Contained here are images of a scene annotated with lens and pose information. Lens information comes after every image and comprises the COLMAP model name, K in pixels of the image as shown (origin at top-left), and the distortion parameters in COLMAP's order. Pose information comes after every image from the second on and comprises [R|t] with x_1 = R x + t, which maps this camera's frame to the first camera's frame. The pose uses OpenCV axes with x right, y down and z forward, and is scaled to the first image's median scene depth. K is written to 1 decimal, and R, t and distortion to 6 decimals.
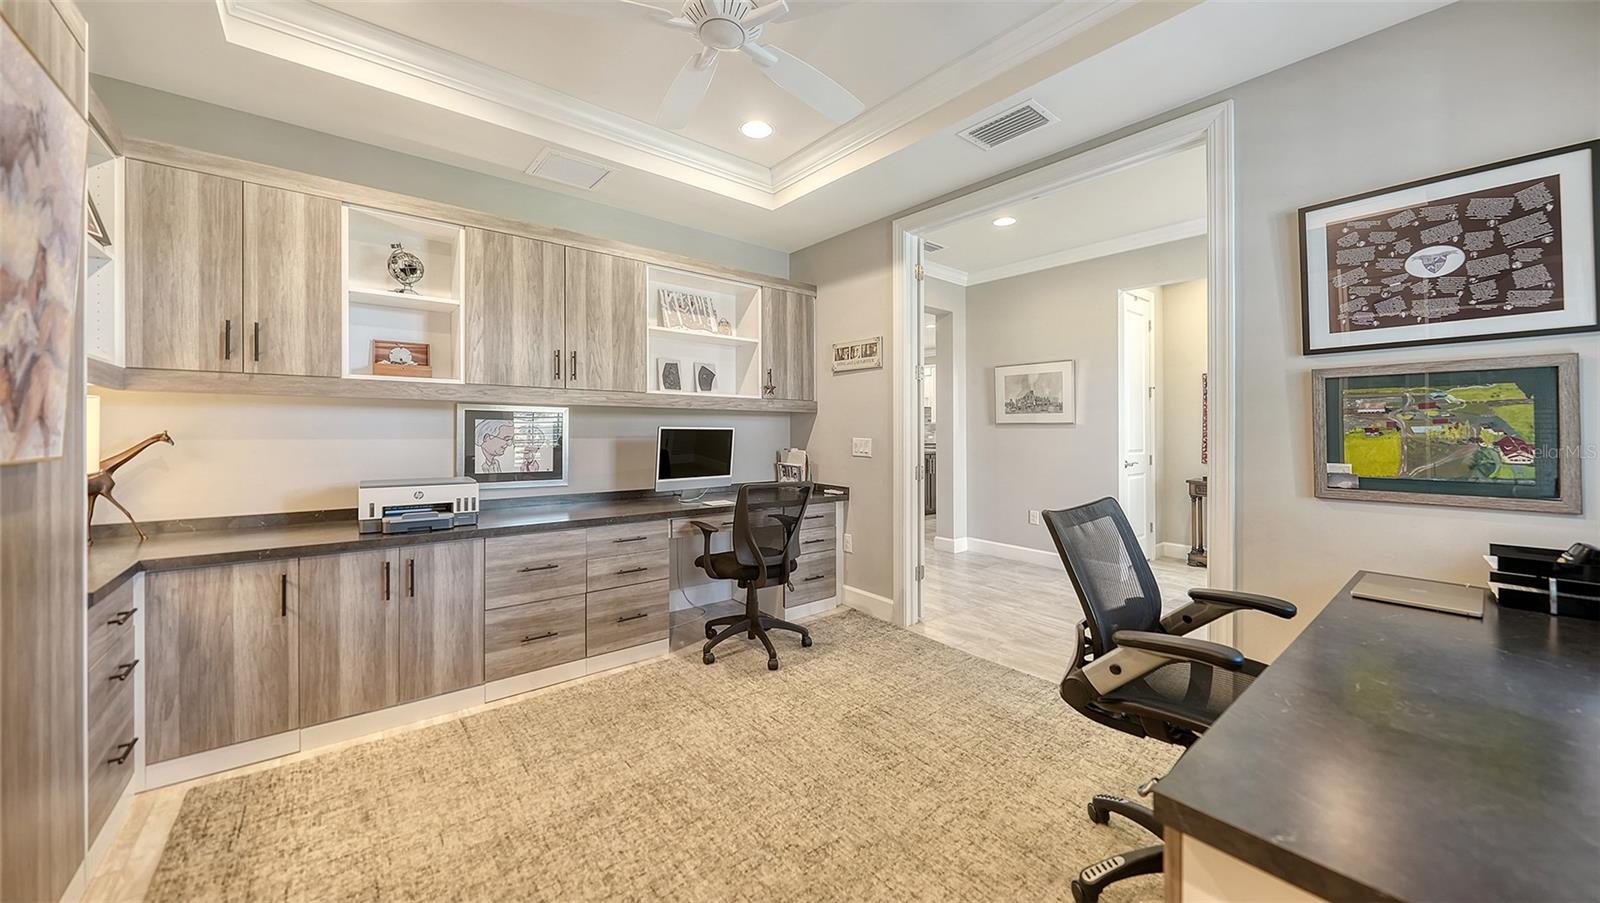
lens RADIAL K [[561.3, 0, 798.3], [0, 561.3, 445.1], [0, 0, 1]] dist [-0.002896, -0.000219]
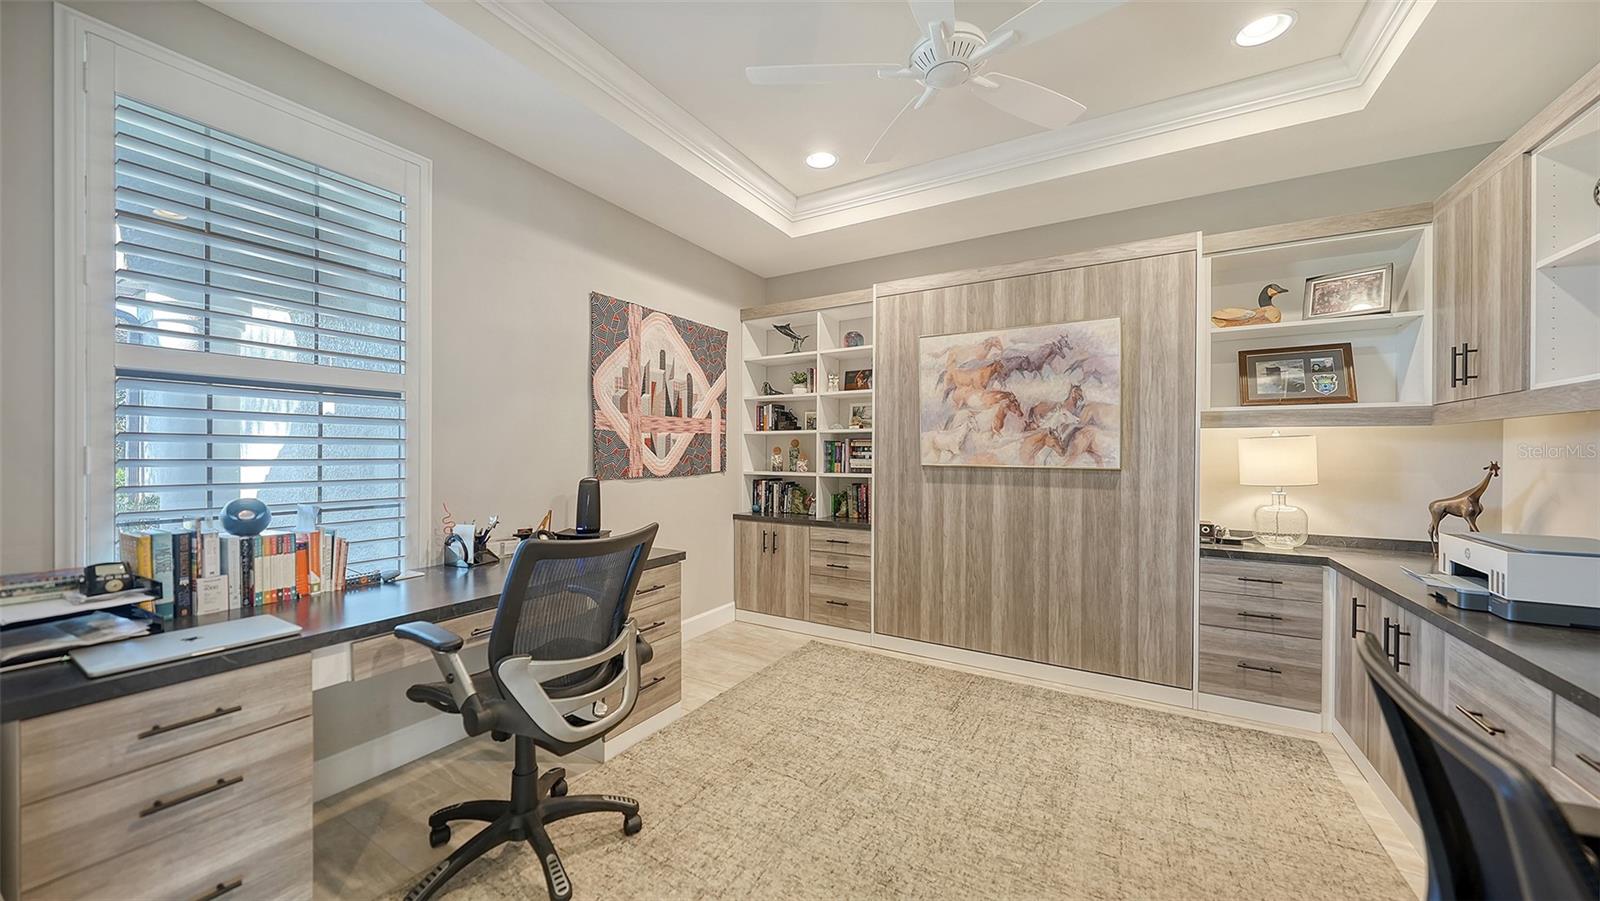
lens RADIAL K [[561.3, 0, 798.3], [0, 561.3, 444.1], [0, 0, 1]] dist [-0.002896, -0.000219]
pose [[-0.936850, -0.017412, -0.349298, 0.511426], [-0.020670, 0.999771, 0.005602, -0.052007], [0.349120, 0.012469, -0.936995, 1.896091]]
